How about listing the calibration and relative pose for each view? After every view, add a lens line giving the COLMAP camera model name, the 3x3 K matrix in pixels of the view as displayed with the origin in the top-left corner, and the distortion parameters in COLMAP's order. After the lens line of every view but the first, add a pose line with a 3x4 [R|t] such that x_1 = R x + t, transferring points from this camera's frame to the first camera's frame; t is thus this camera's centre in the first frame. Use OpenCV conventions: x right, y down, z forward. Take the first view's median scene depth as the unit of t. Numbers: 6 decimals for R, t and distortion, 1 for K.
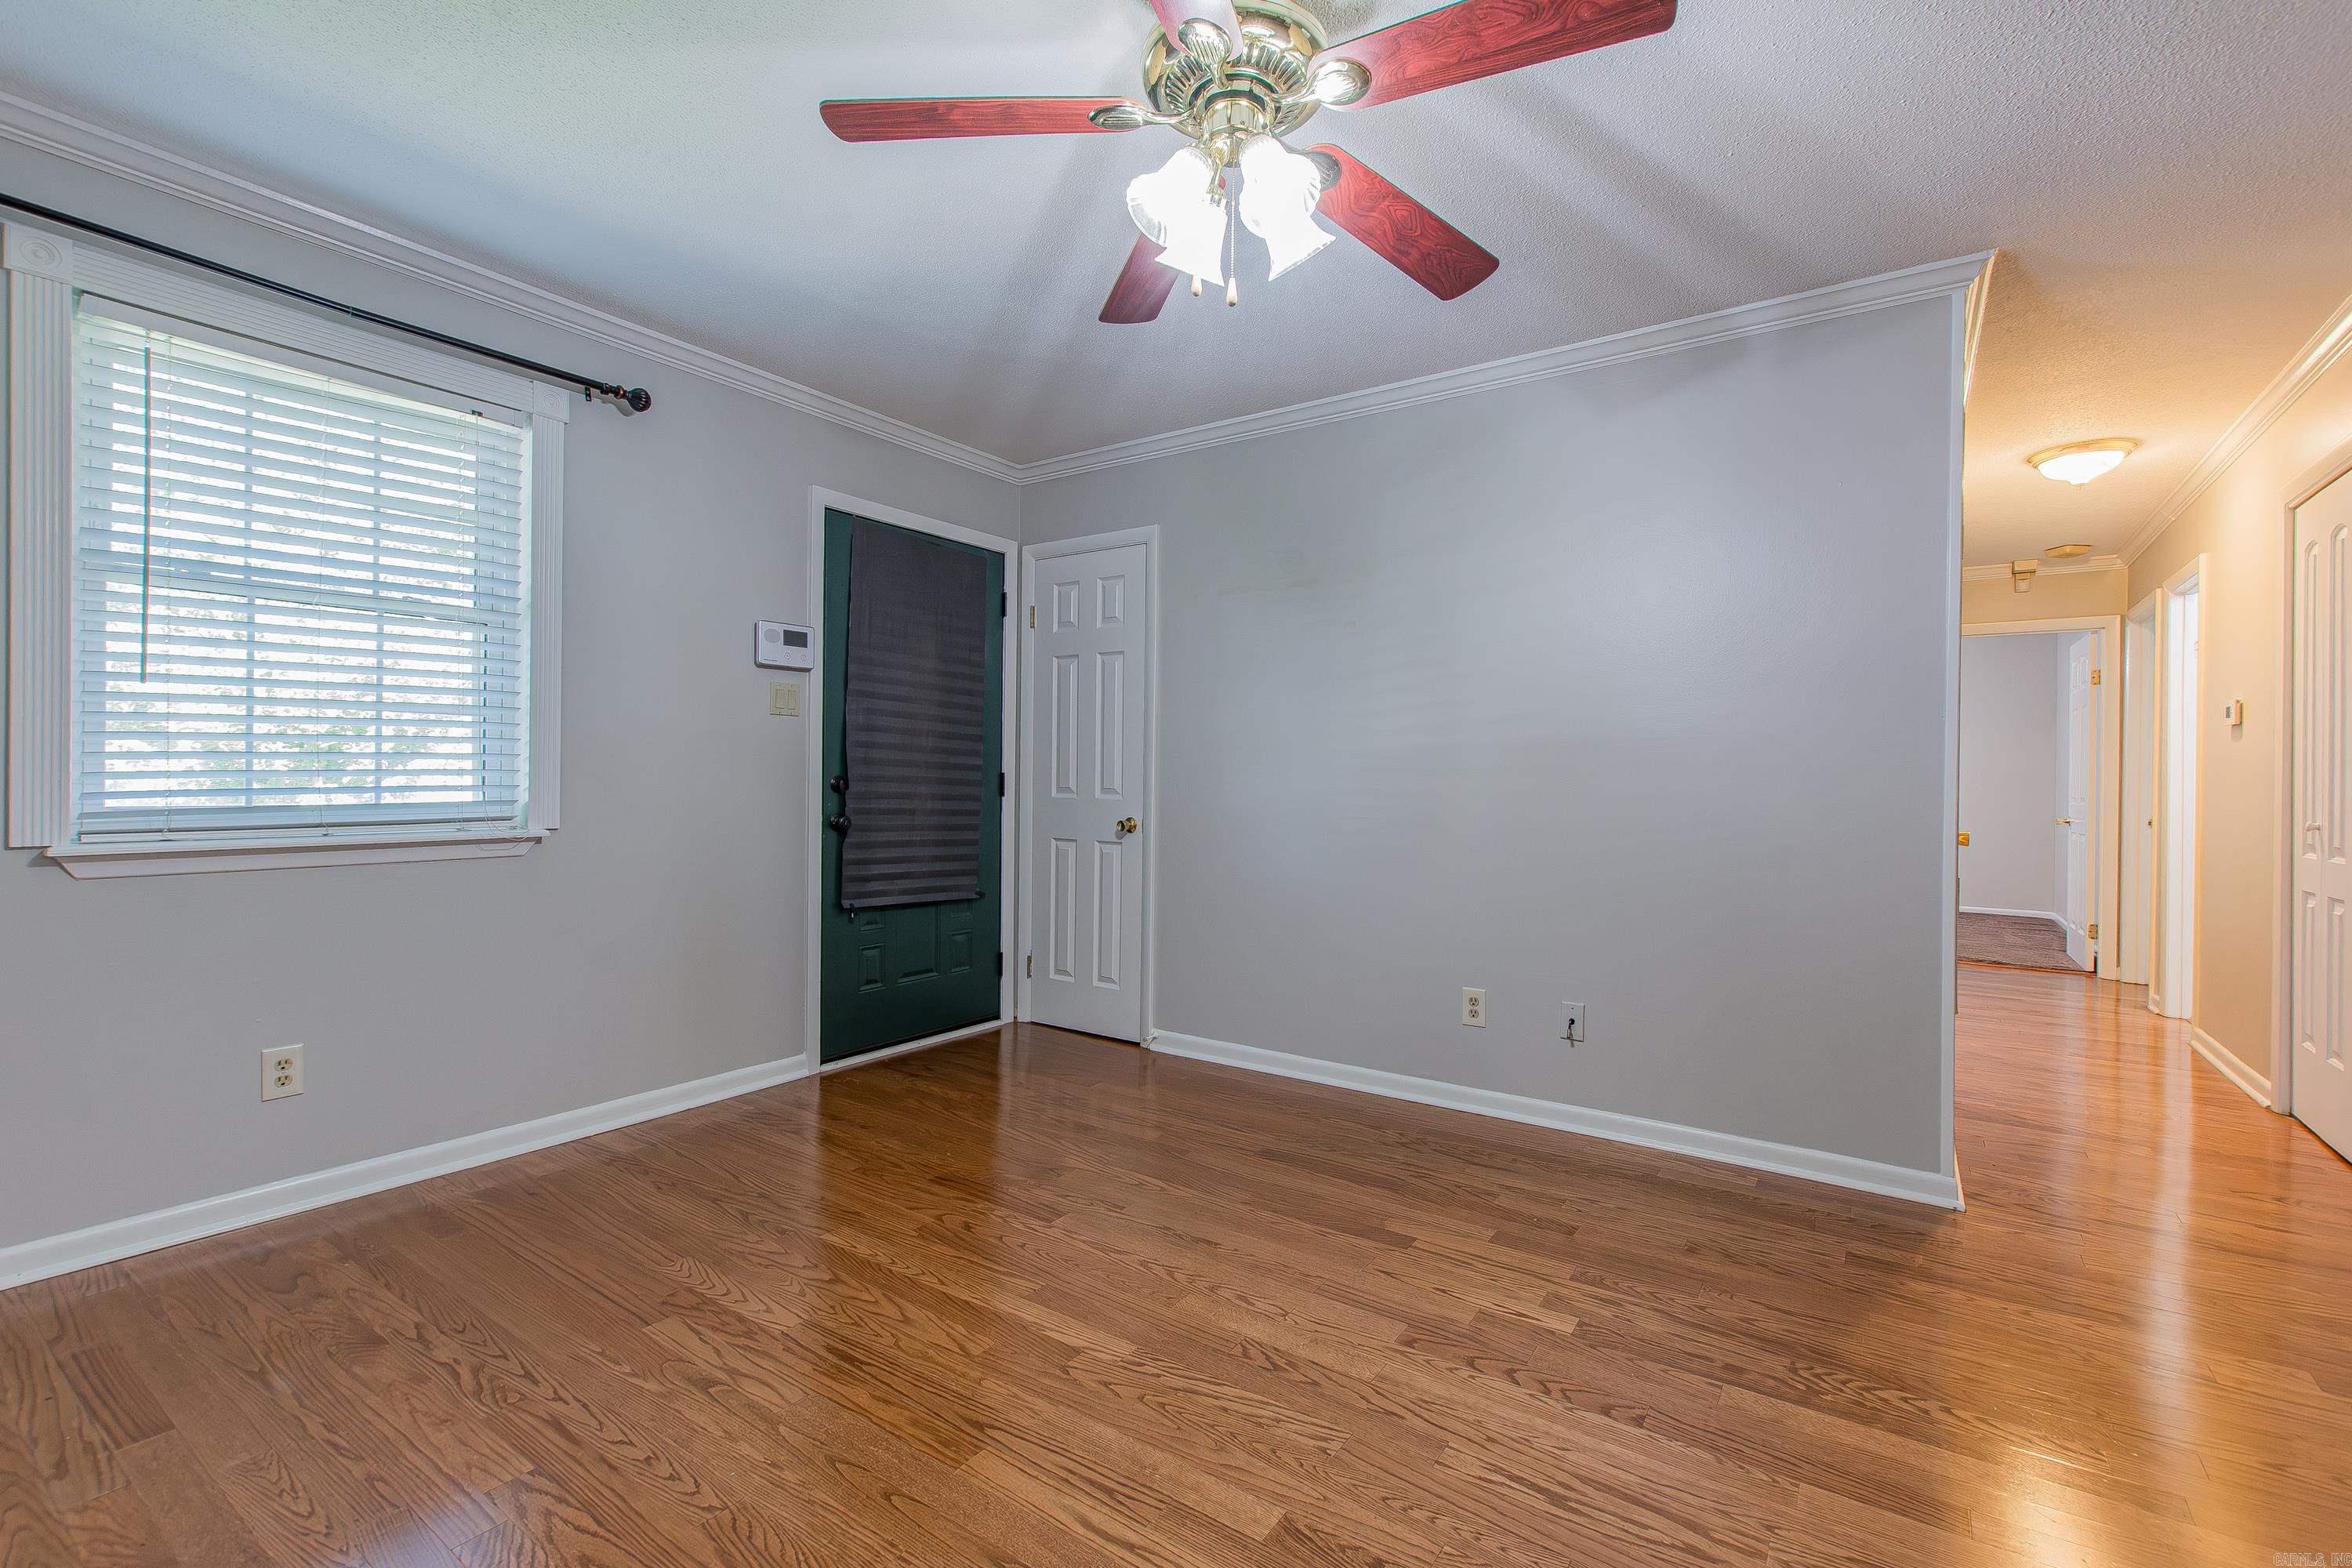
lens RADIAL K [[1026.7, 0, 1192.0], [0, 1026.7, 781.5], [0, 0, 1]] dist [-0.000174, -0.000483]
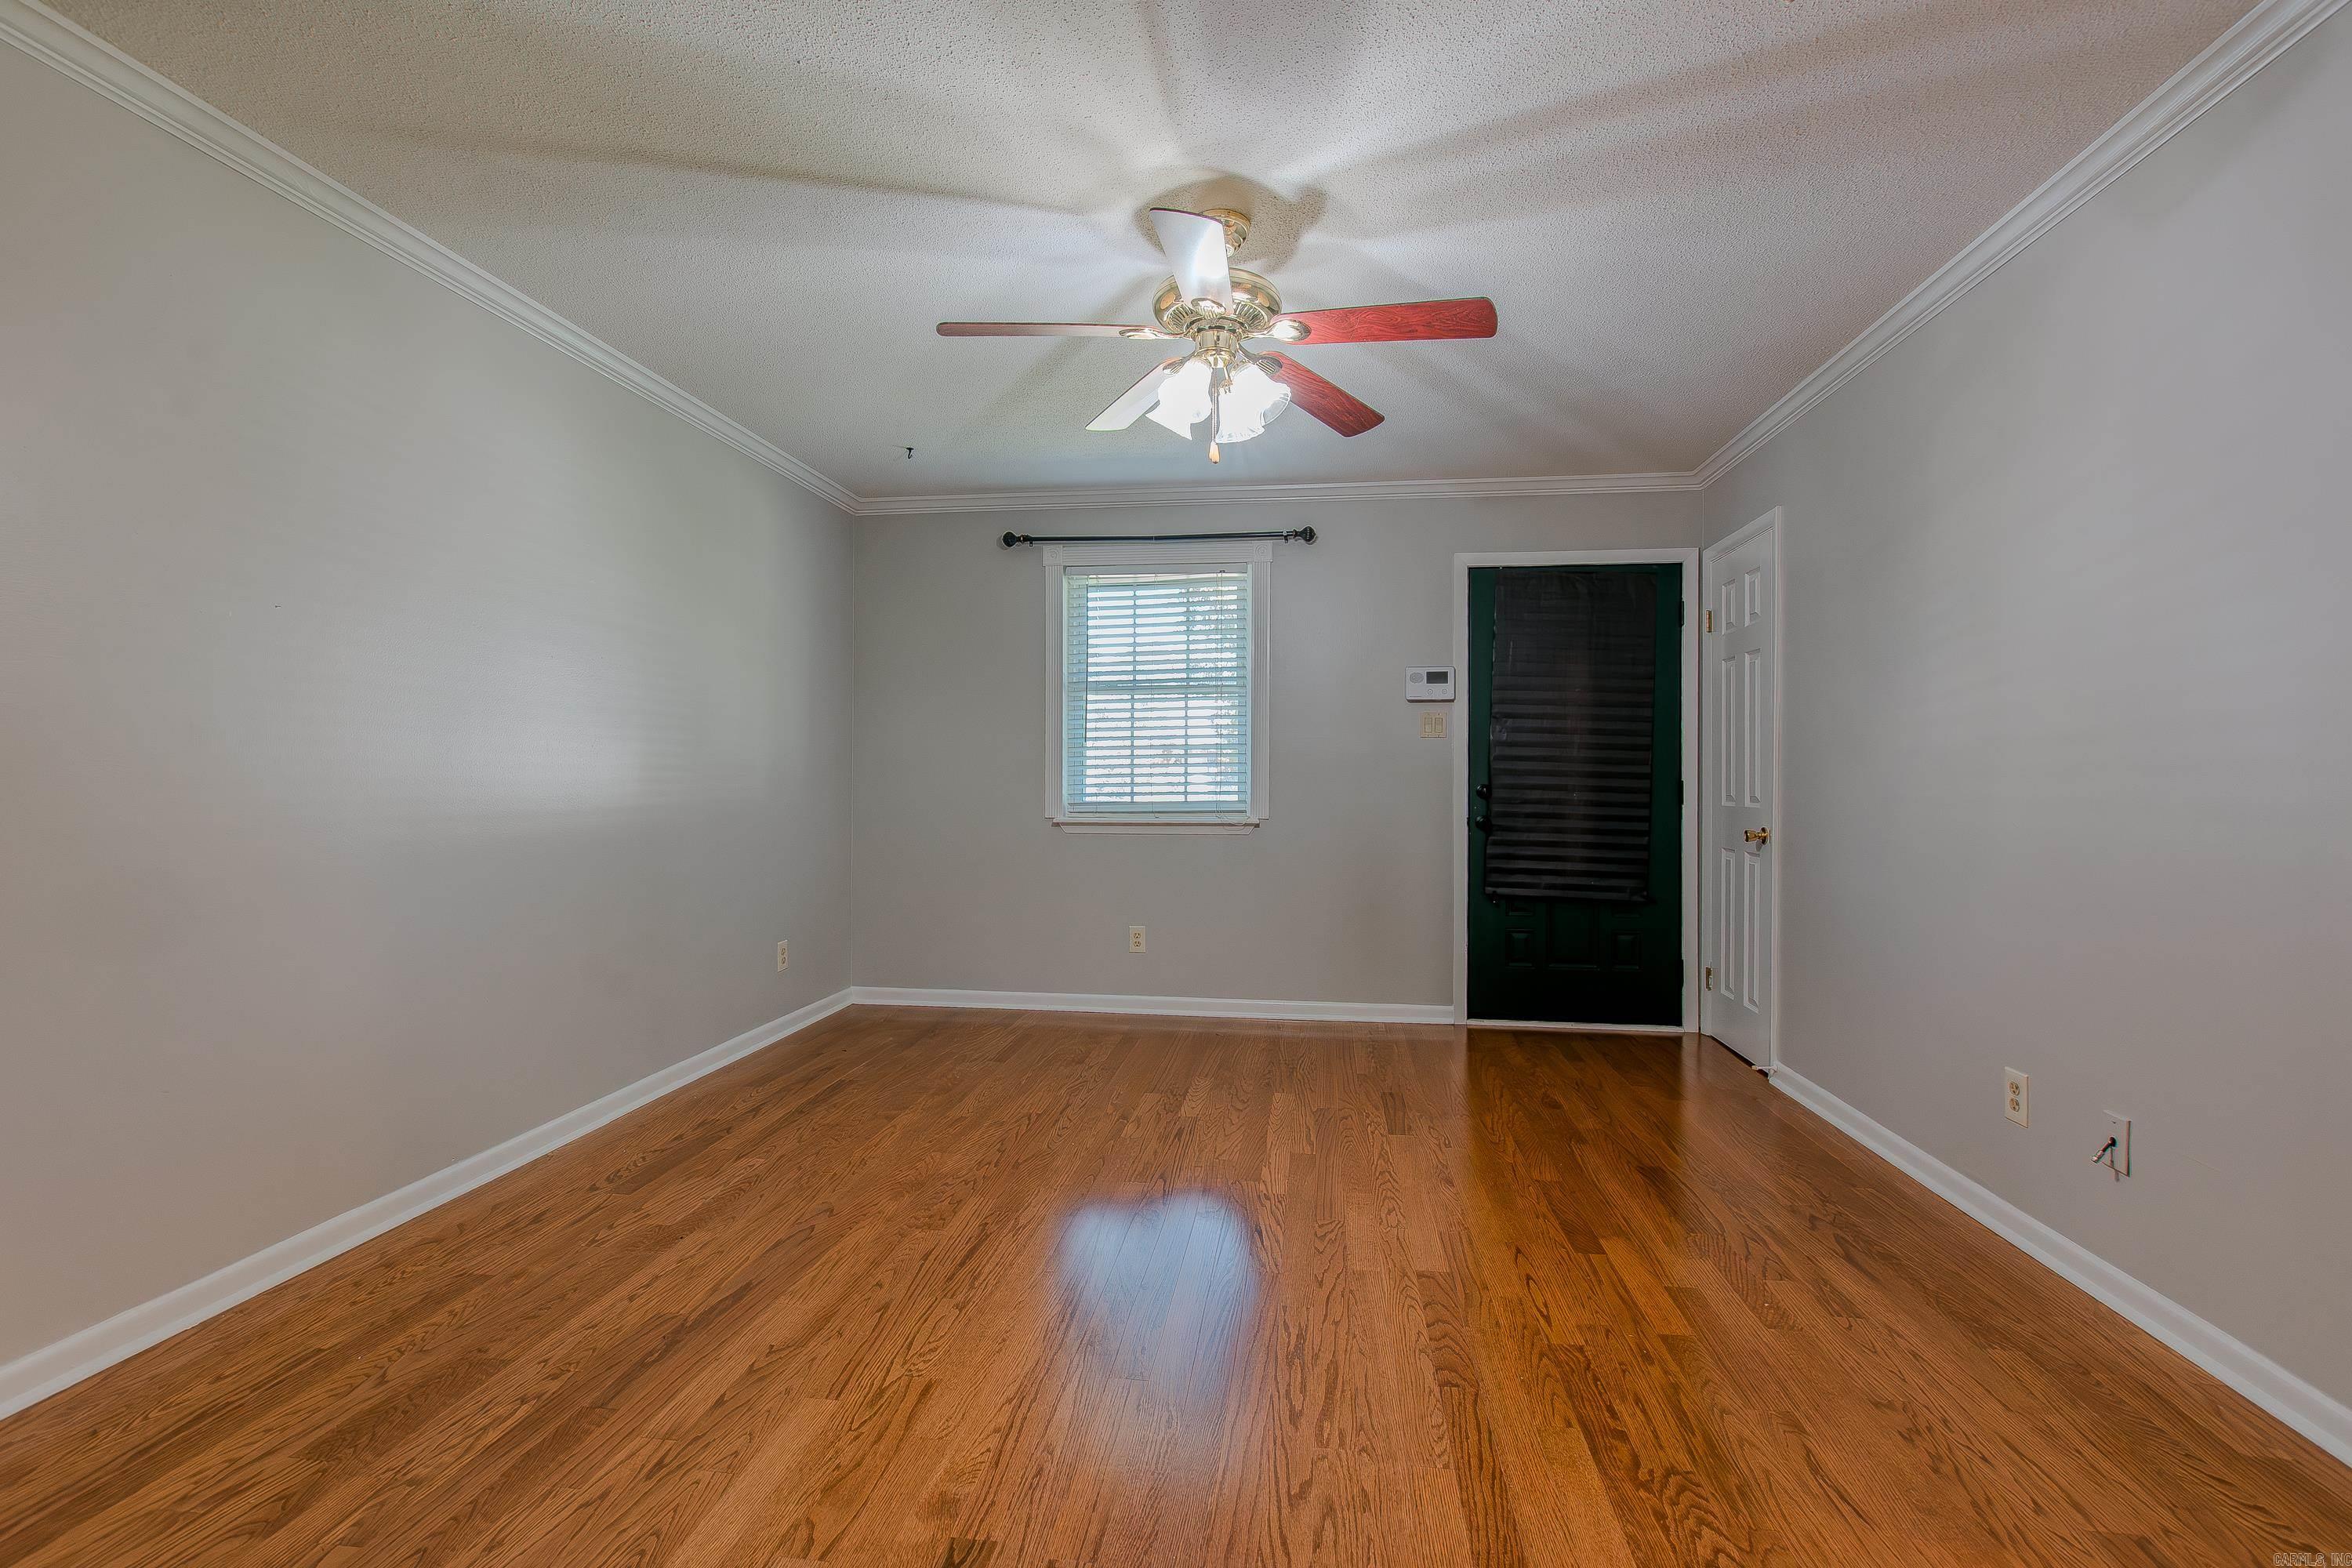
lens RADIAL K [[1041.7, 0, 1178.8], [0, 1041.7, 780.2], [0, 0, 1]] dist [0.000319, -0.000148]
pose [[0.452121, -0.010136, -0.891899, 0.710338], [-0.001727, 0.999924, -0.012239, 0.006219], [0.891955, 0.007074, 0.452069, 0.144499]]
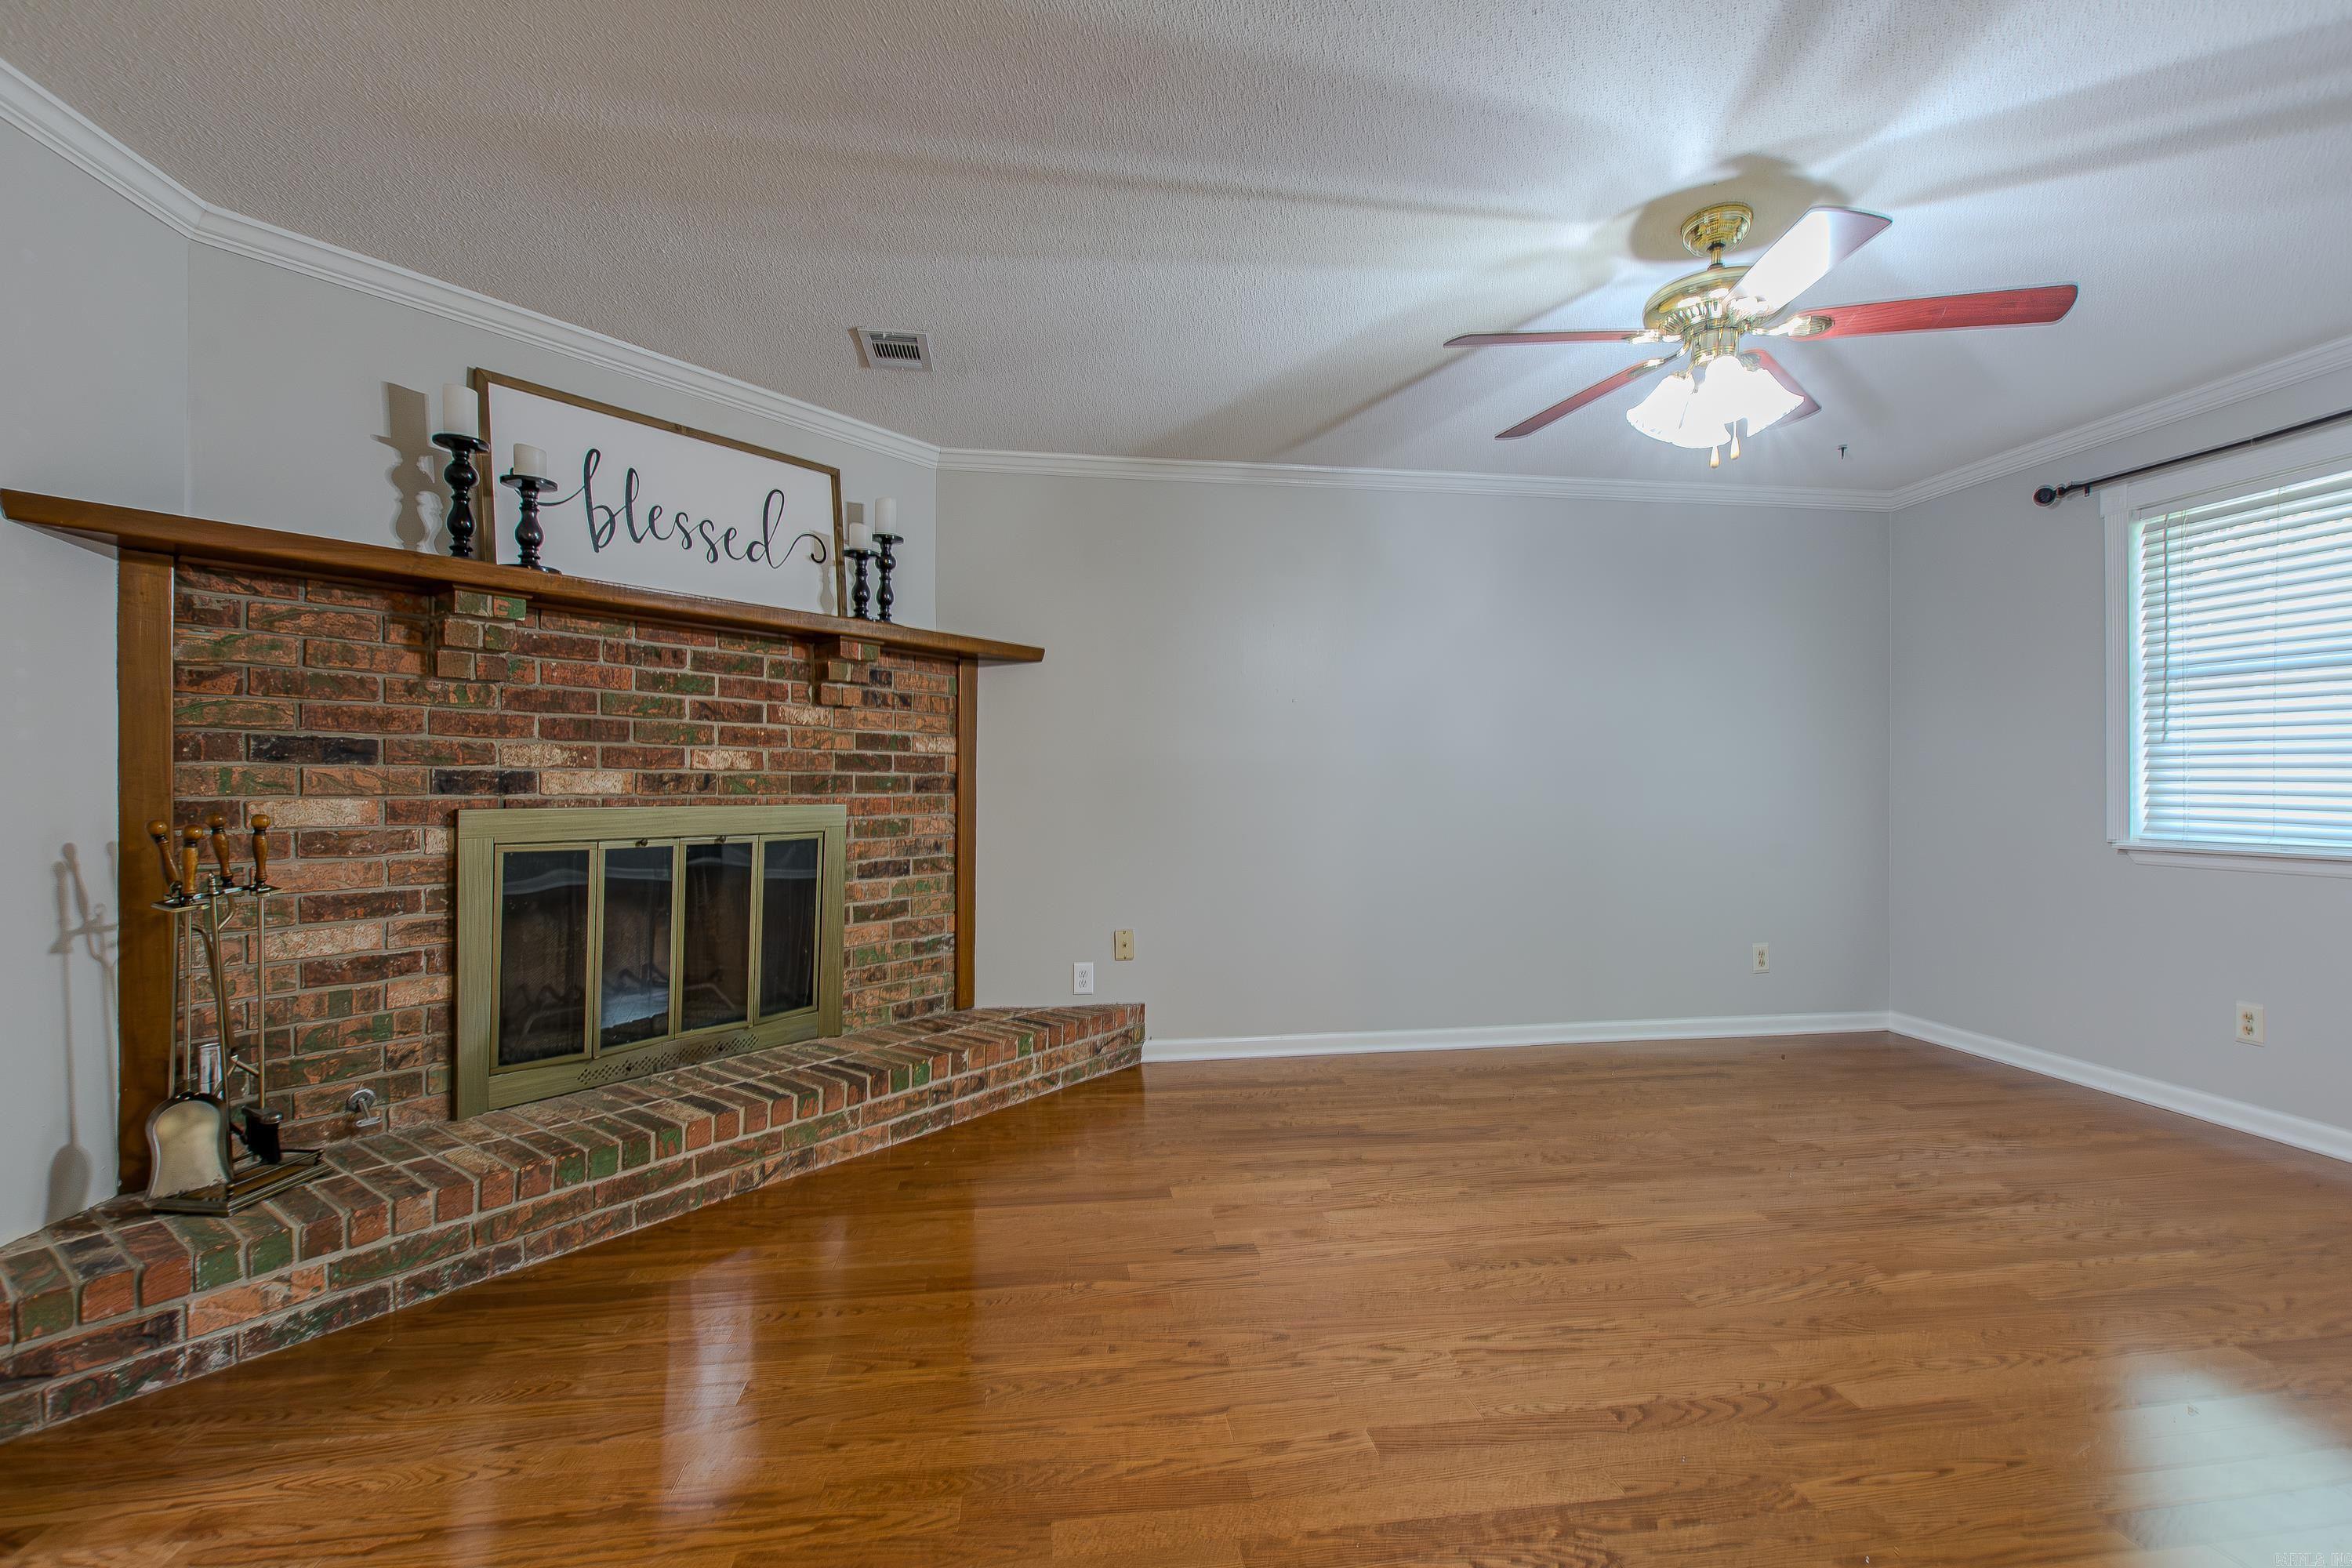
lens RADIAL K [[1033.0, 0, 1184.4], [0, 1033.0, 783.5], [0, 0, 1]] dist [0.002279, -0.000420]
pose [[-0.728477, -0.014288, -0.684922, 0.824705], [-0.012754, 0.999892, -0.007293, -0.000902], [0.684952, 0.003422, -0.728580, 0.813194]]
